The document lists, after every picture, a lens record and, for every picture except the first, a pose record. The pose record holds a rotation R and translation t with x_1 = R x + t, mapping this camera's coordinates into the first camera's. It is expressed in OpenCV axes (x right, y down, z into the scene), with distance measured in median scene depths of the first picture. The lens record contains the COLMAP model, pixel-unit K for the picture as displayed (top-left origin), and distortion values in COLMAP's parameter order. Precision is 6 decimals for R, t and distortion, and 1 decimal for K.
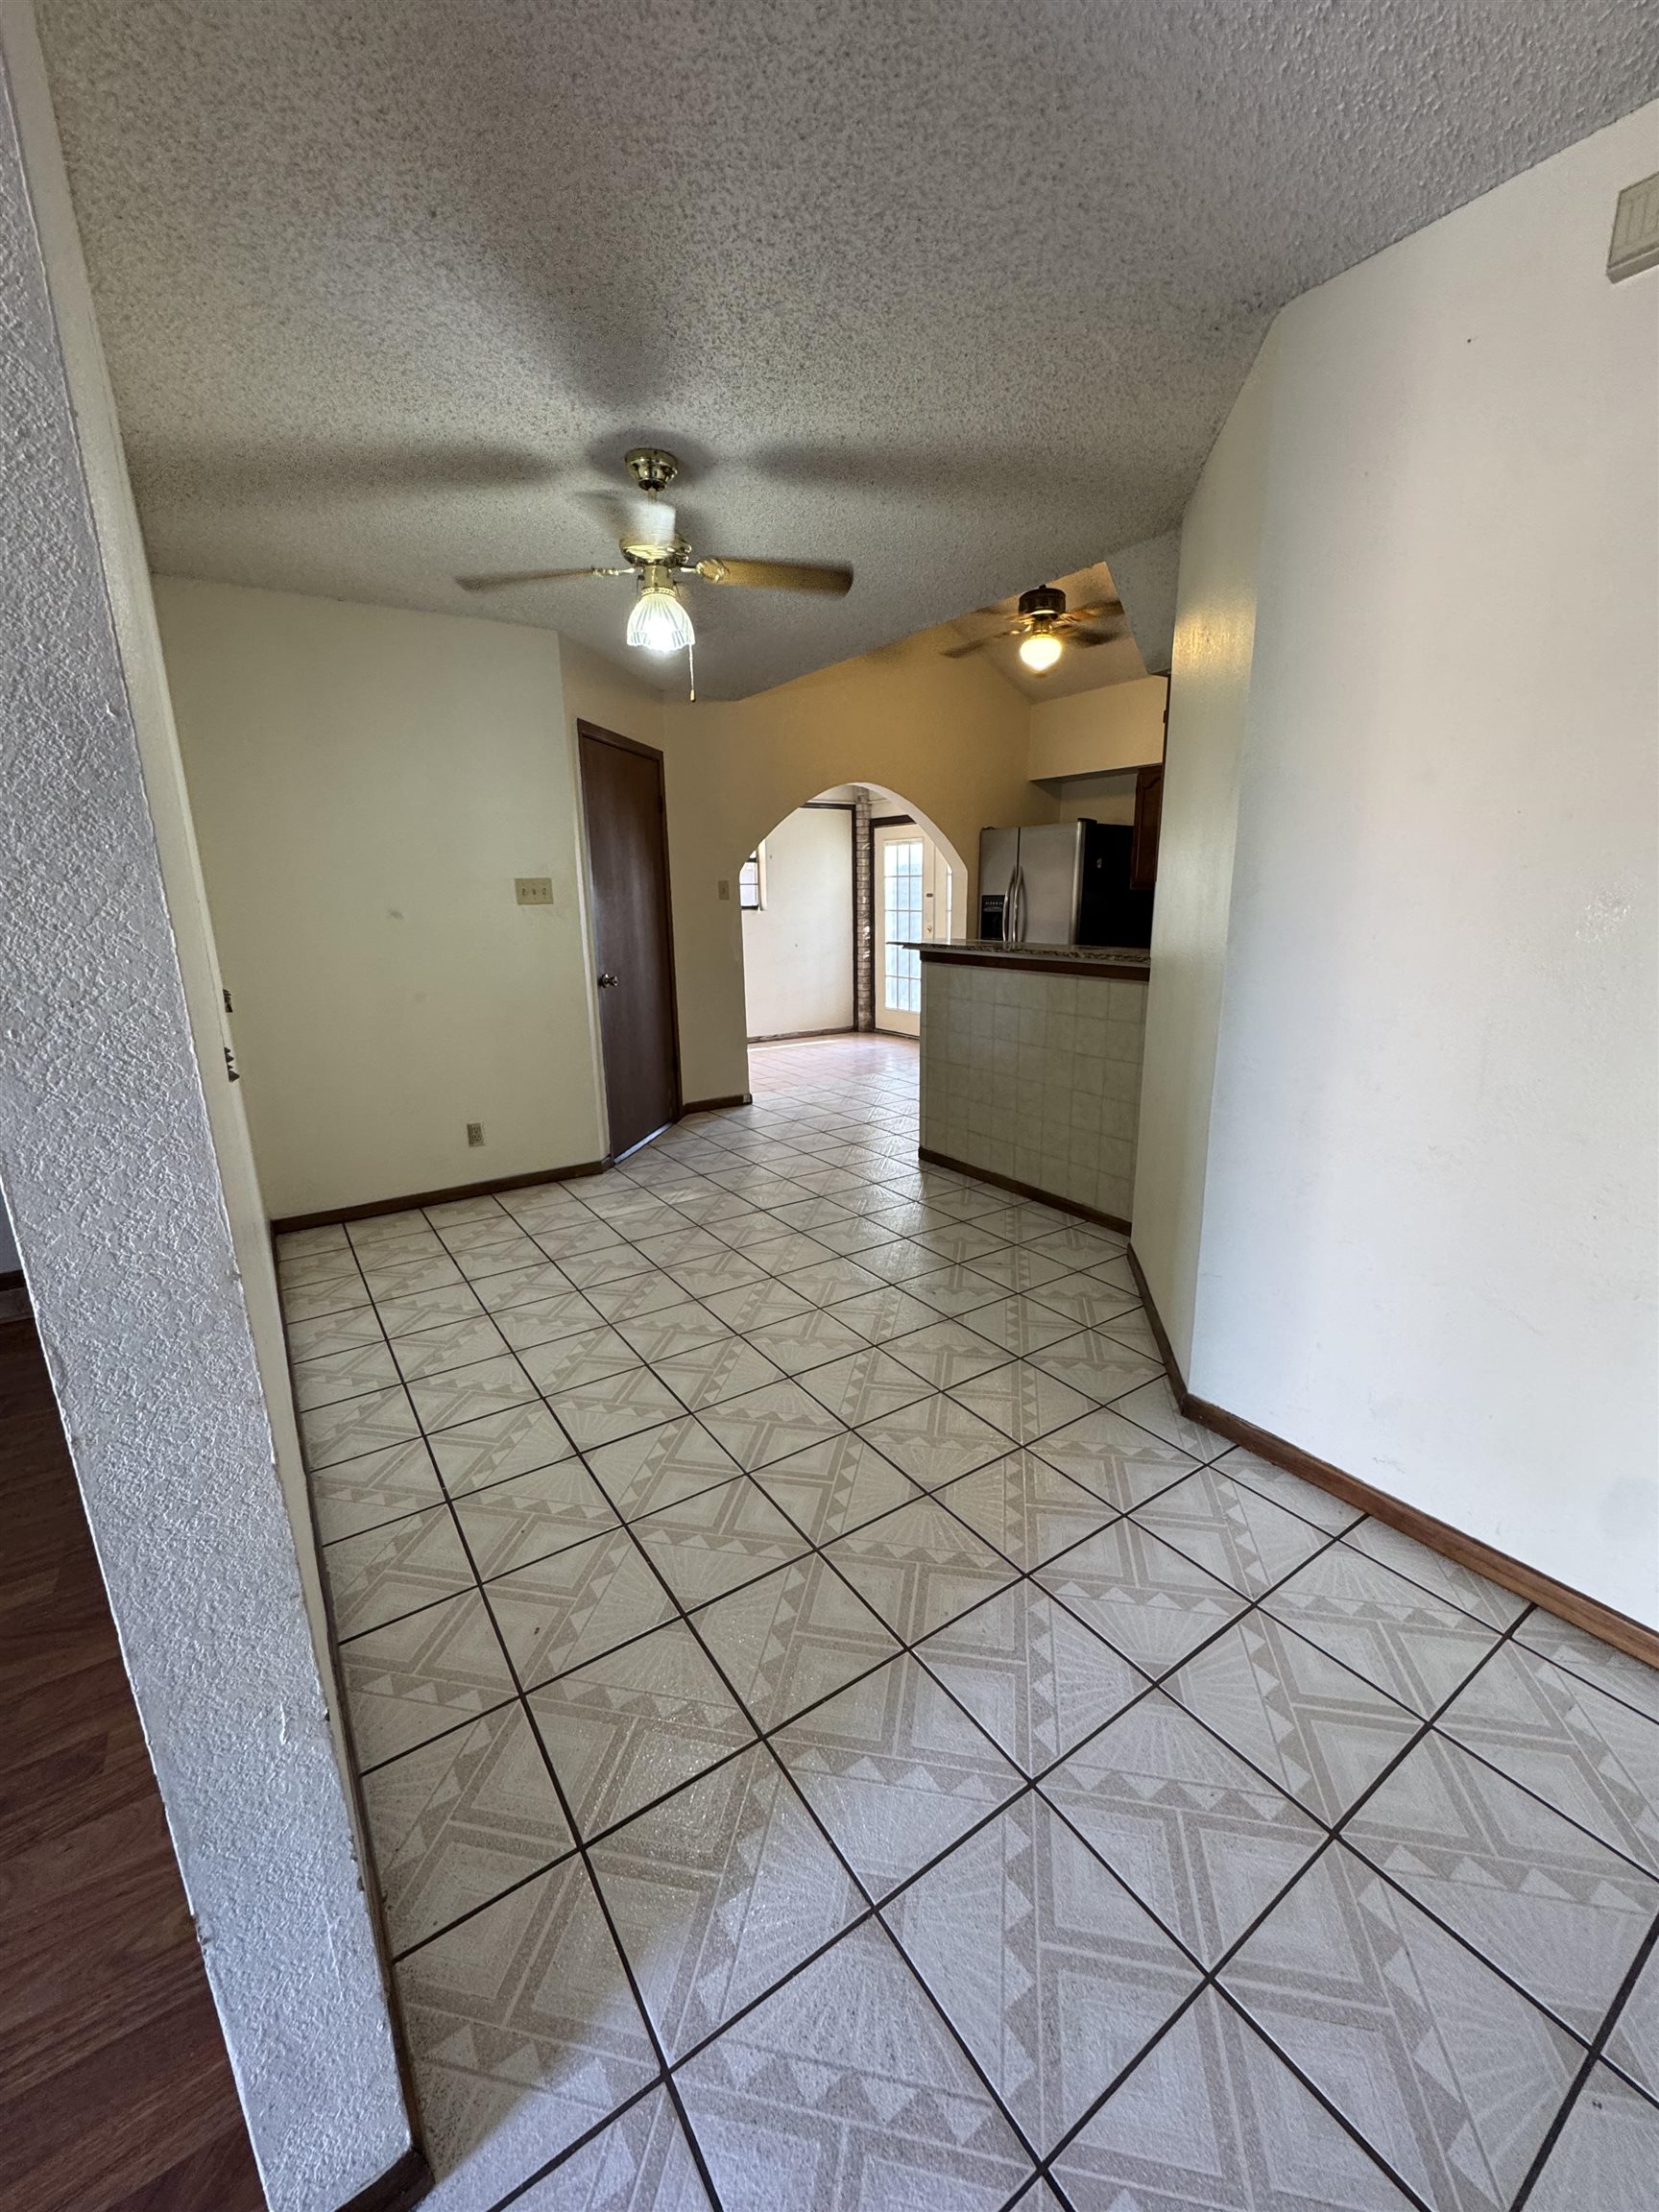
lens RADIAL K [[884.5, 0, 829.5], [0, 884.5, 1106.0], [0, 0, 1]] dist [-0.003467, 0.000235]
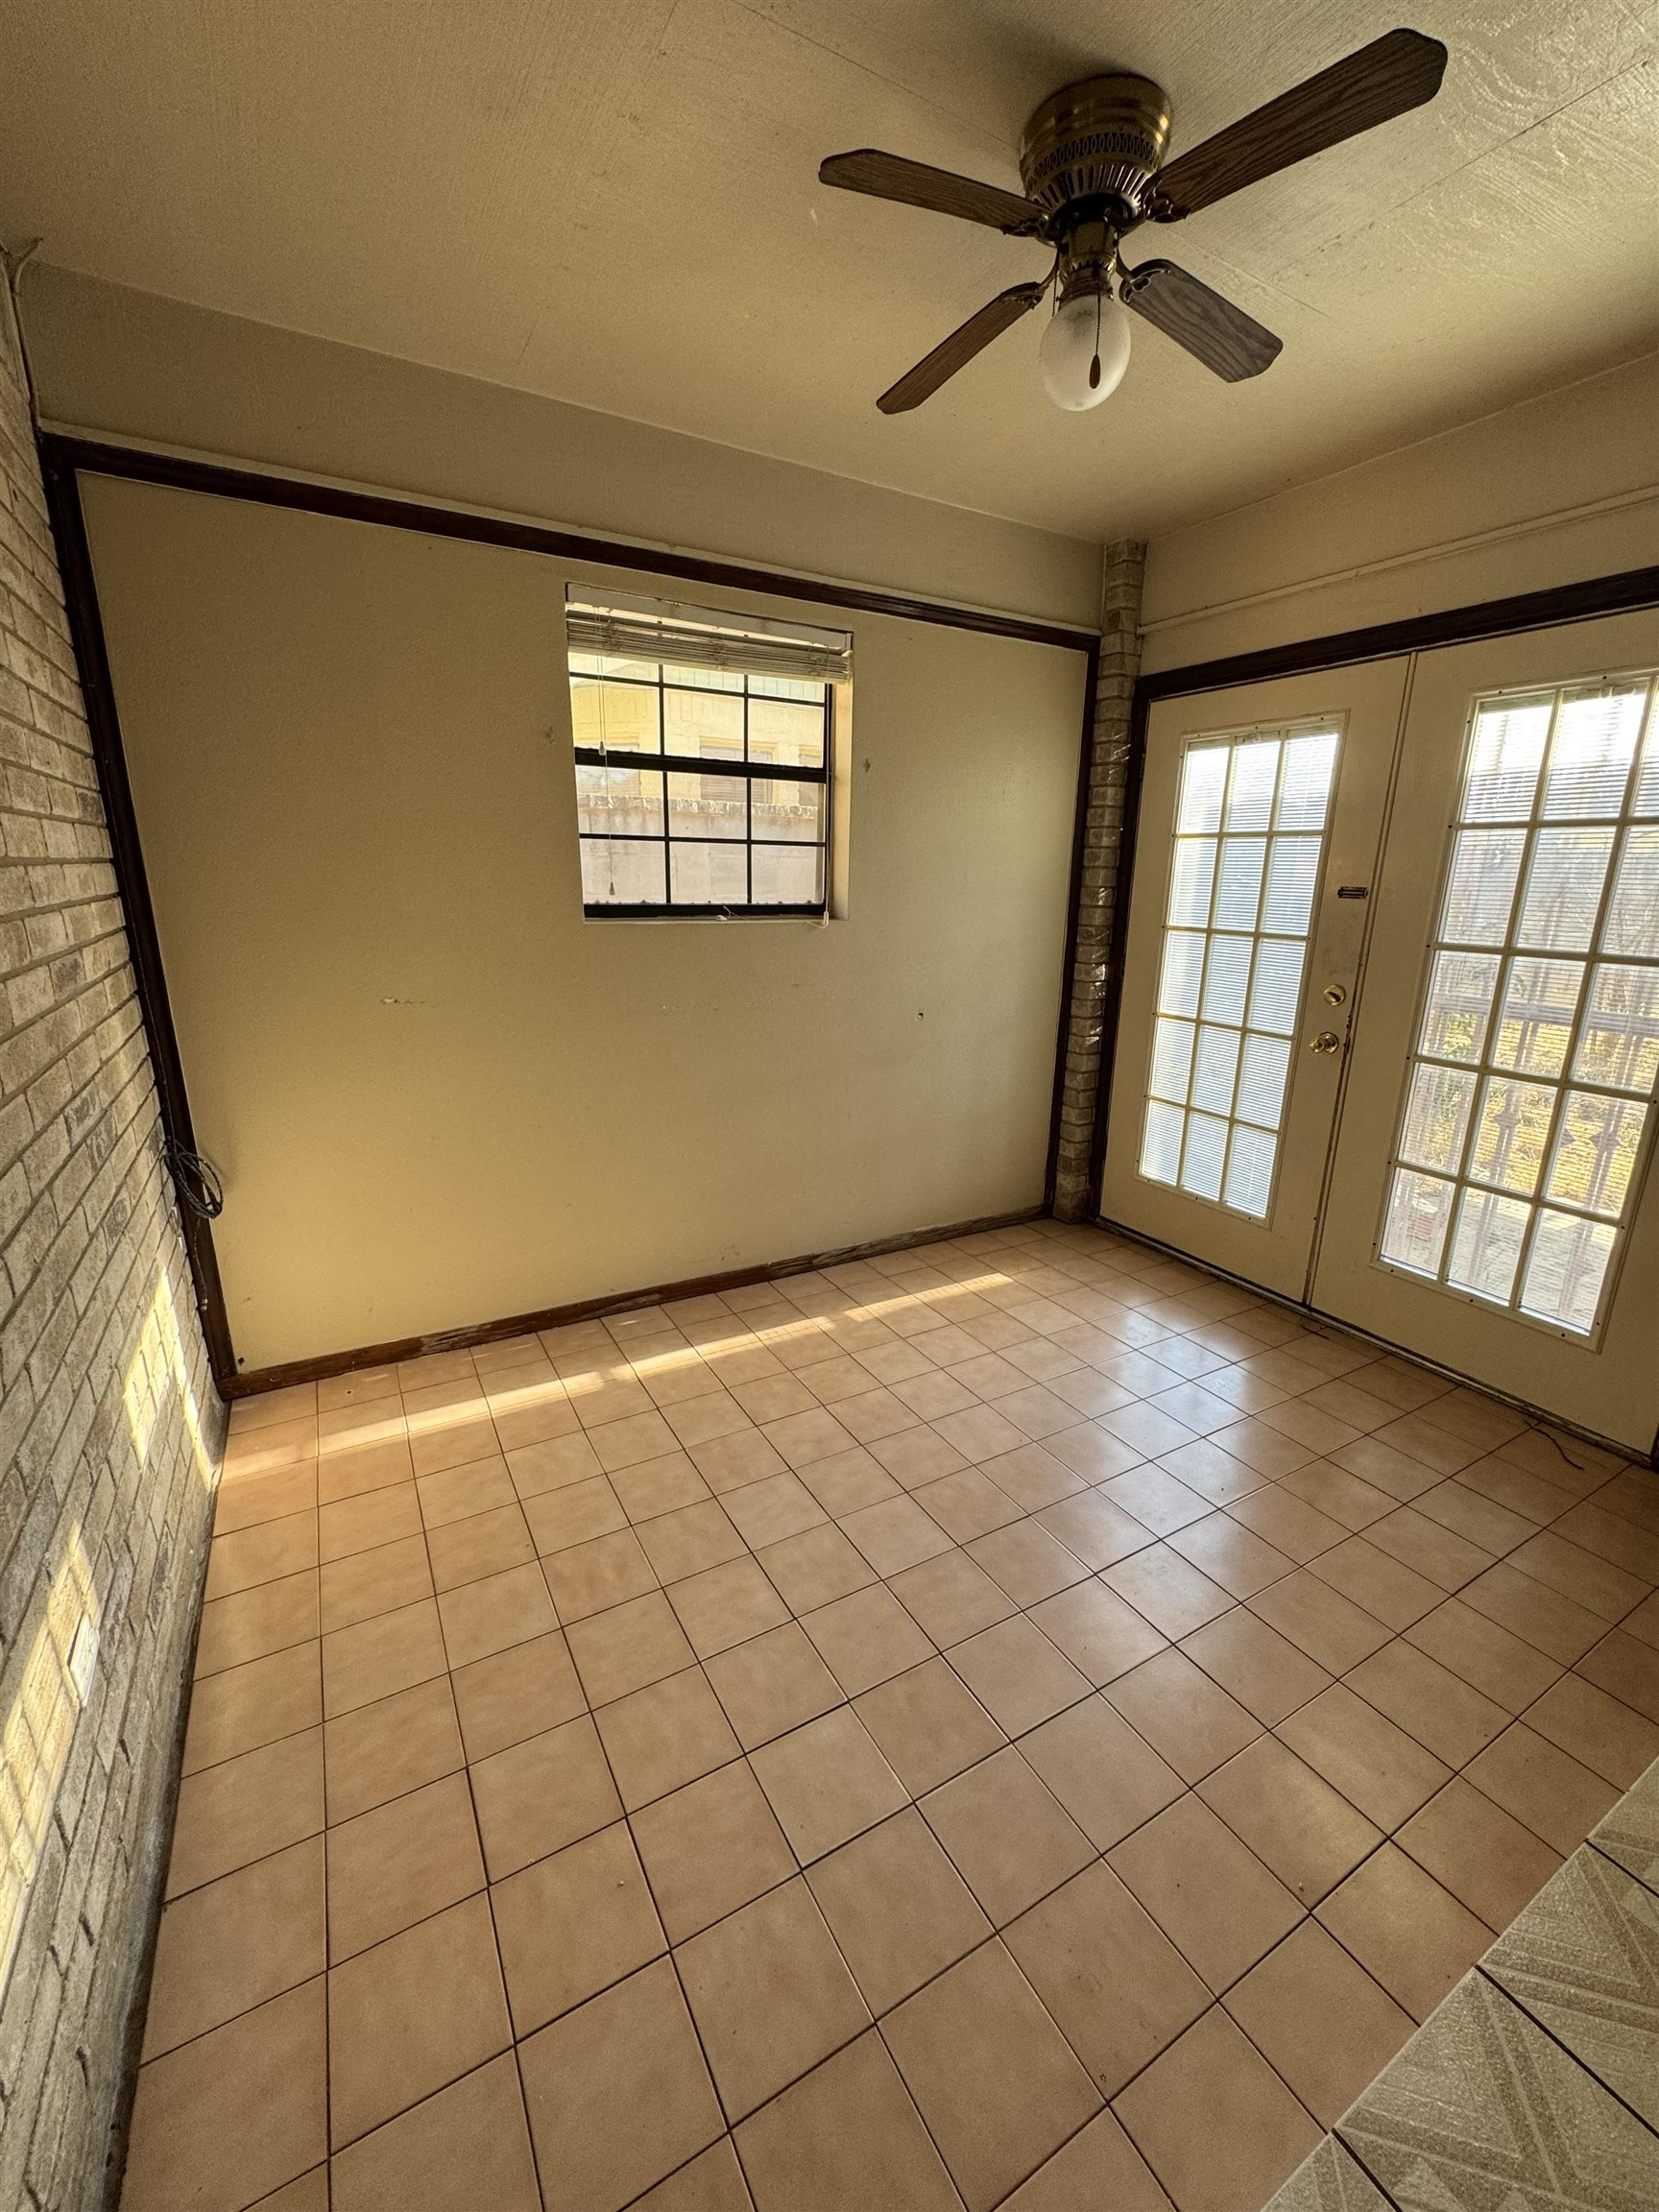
lens RADIAL K [[884.5, 0, 829.5], [0, 884.5, 1106.0], [0, 0, 1]] dist [-0.003467, 0.000235]
pose [[0.997493, 0.046745, -0.053129, -0.053145], [-0.045634, 0.998717, 0.021937, -0.145860], [0.054086, -0.019457, 0.998347, 0.610929]]
